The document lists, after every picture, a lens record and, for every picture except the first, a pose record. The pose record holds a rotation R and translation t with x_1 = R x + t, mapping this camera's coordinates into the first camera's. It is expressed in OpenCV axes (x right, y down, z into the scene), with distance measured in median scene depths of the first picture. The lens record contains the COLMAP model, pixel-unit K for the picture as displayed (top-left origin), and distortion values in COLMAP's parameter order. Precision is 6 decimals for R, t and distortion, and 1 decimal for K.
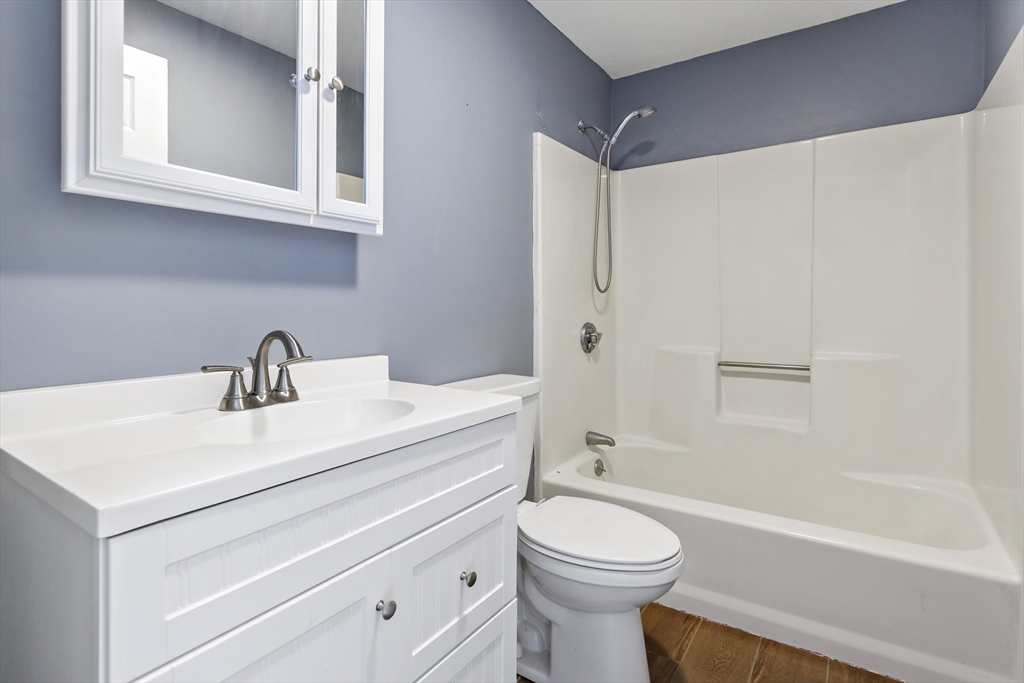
lens RADIAL K [[497.6, 0, 512.0], [0, 497.6, 341.5], [0, 0, 1]] dist [-0.010838, -0.000078]
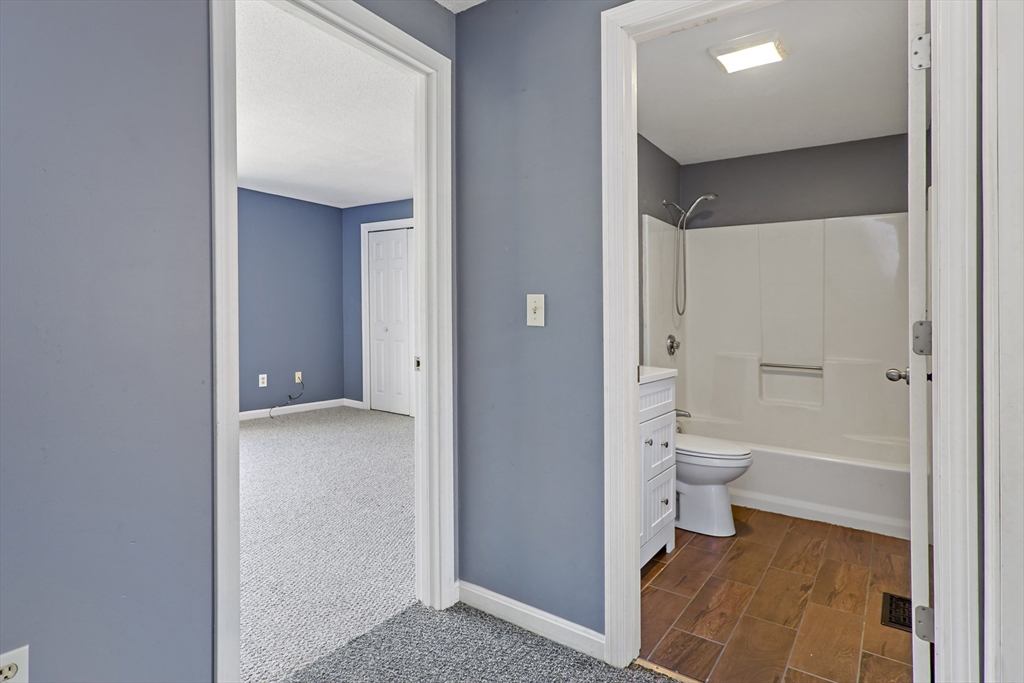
lens RADIAL K [[530.1, 0, 497.4], [0, 530.1, 319.4], [0, 0, 1]] dist [-0.000033, 0.000395]
pose [[0.999230, 0.021529, -0.032810, -0.322065], [-0.023523, 0.997822, -0.061629, 0.025705], [0.031412, 0.062354, 0.997560, -0.617257]]
